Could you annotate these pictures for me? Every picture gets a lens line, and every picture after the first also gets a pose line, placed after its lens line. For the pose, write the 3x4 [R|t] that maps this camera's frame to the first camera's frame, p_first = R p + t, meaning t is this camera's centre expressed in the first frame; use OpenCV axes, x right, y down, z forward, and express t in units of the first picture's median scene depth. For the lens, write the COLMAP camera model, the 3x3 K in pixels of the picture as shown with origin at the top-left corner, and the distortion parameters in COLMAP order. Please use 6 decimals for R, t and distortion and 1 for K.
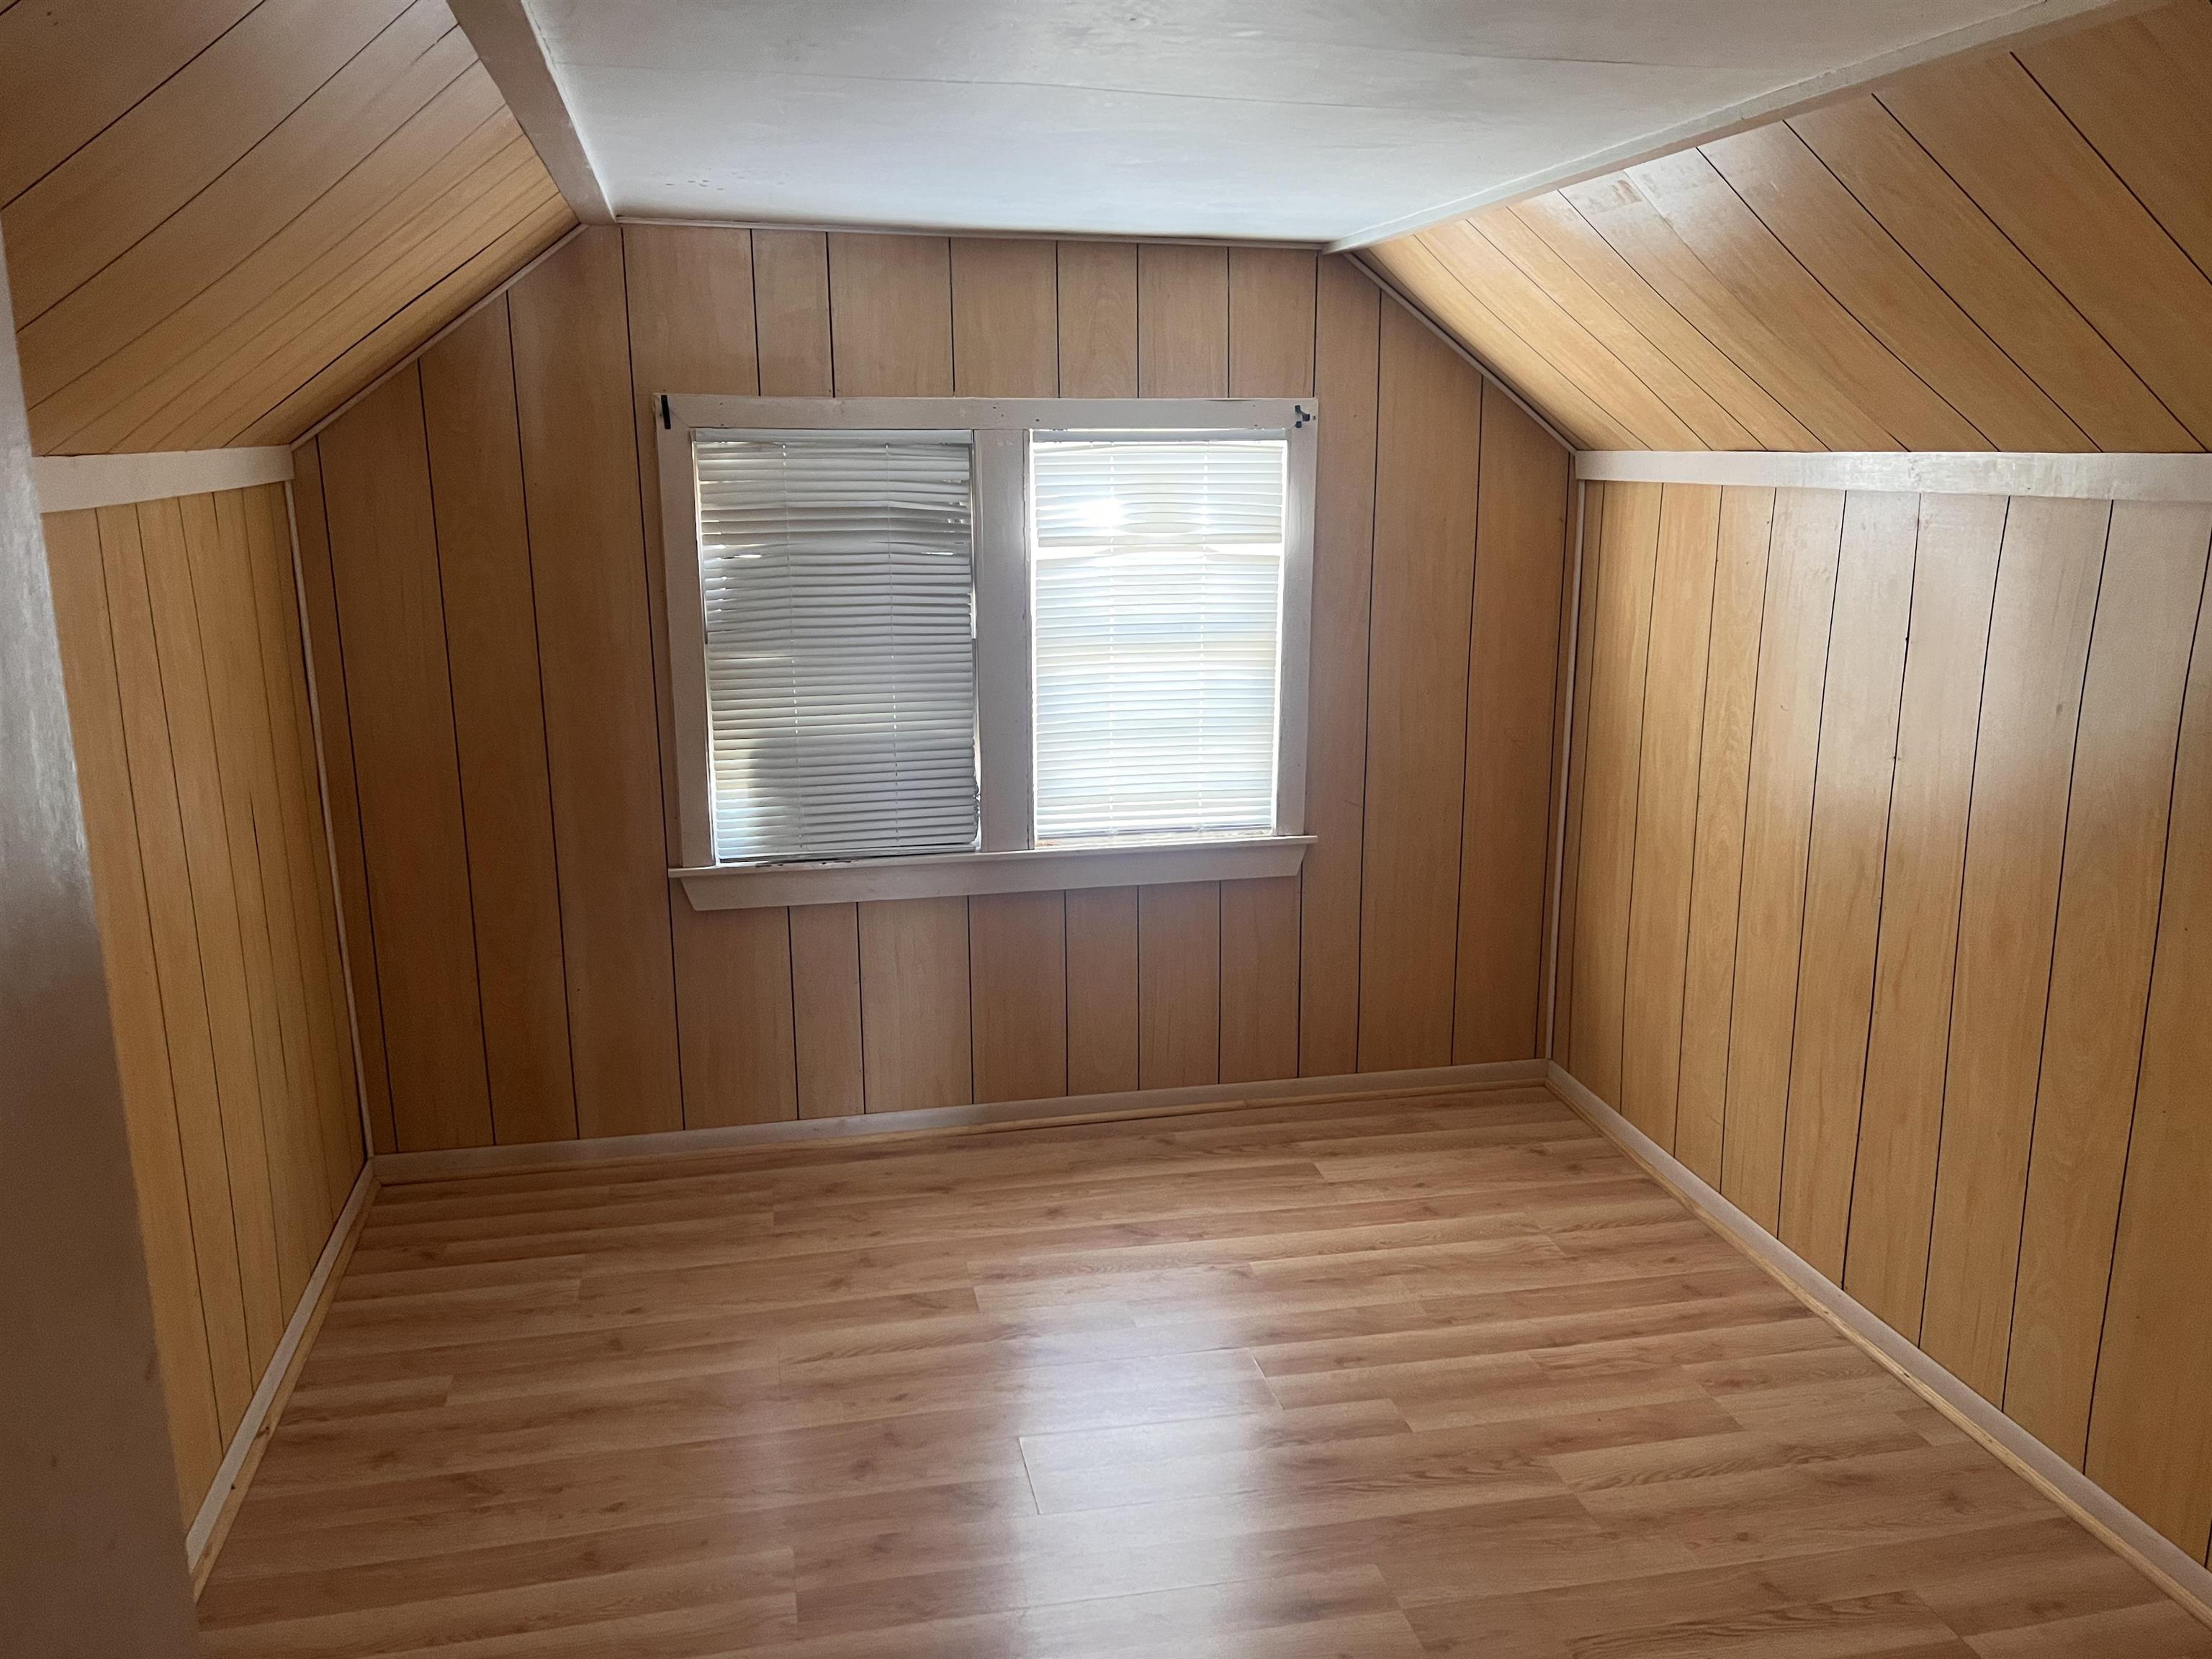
lens RADIAL K [[1681.8, 0, 1094.9], [0, 1681.8, 829.1], [0, 0, 1]] dist [0.083333, -0.089758]
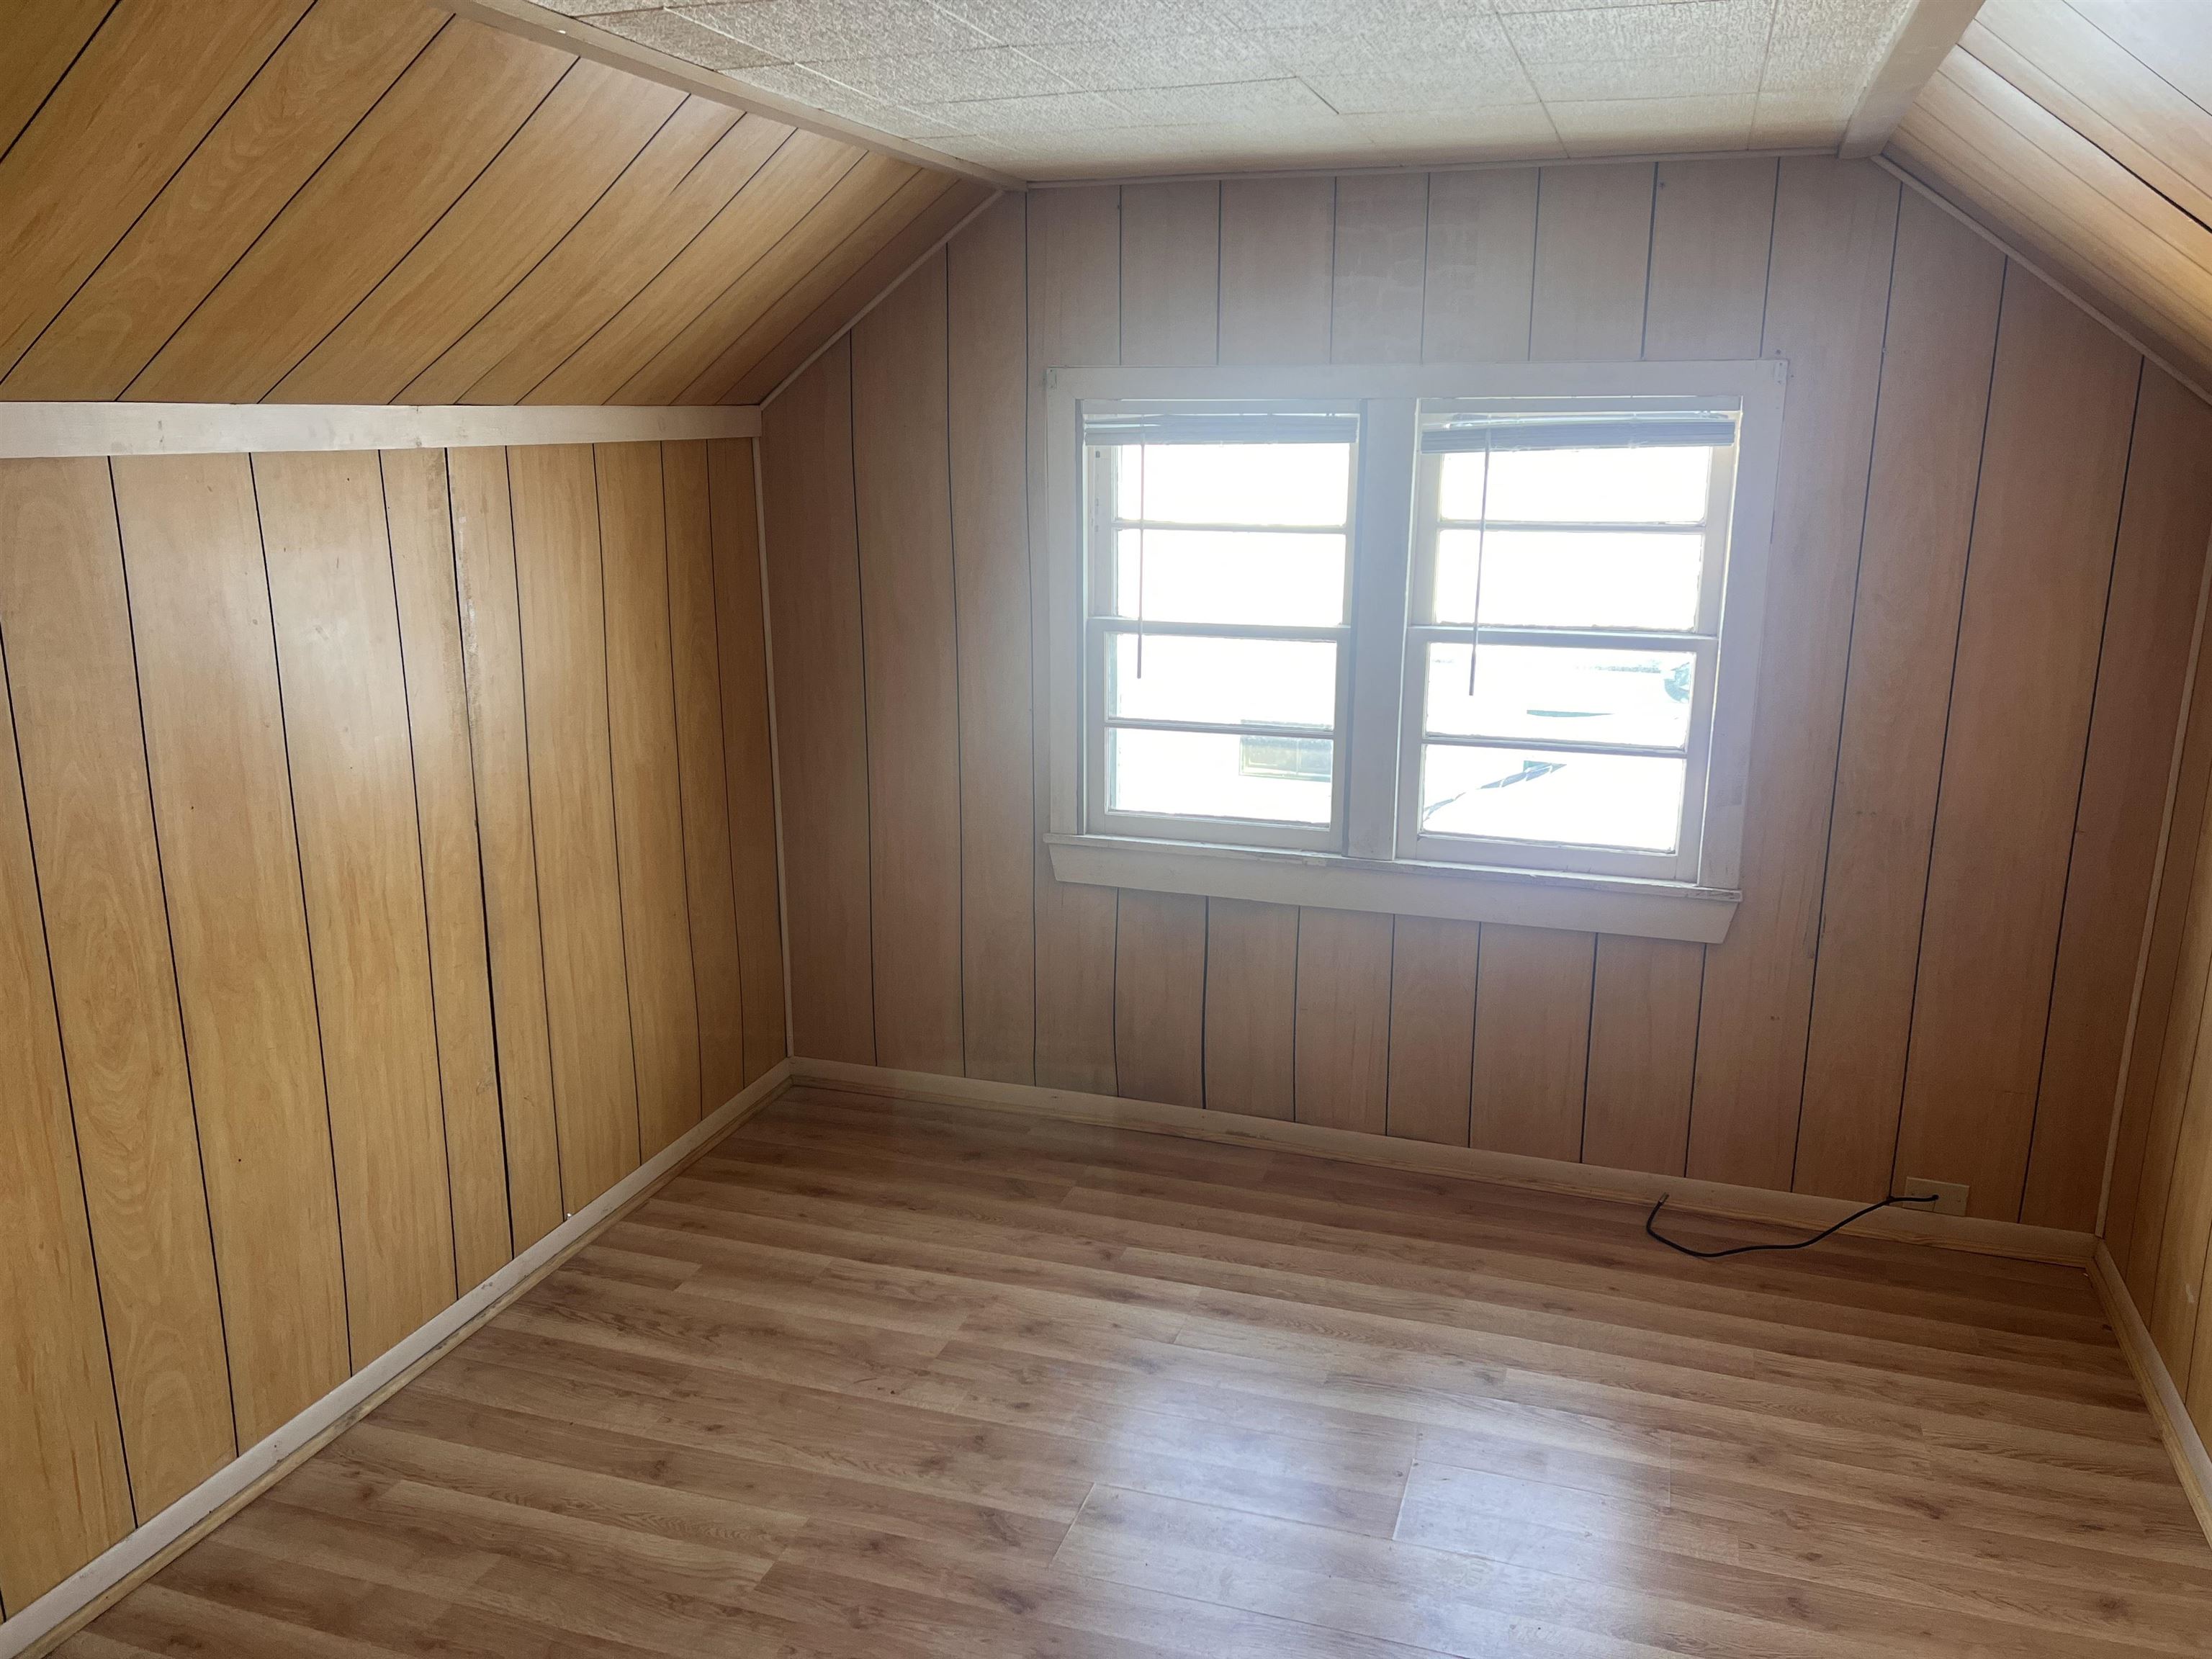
lens RADIAL K [[1681.8, 0, 1111.4], [0, 1681.8, 823.3], [0, 0, 1]] dist [0.083333, -0.089758]
pose [[0.870682, 0.127614, -0.475003, 0.368393], [-0.123271, 0.991549, 0.040433, -0.040619], [0.476148, 0.023350, 0.879055, 0.183037]]
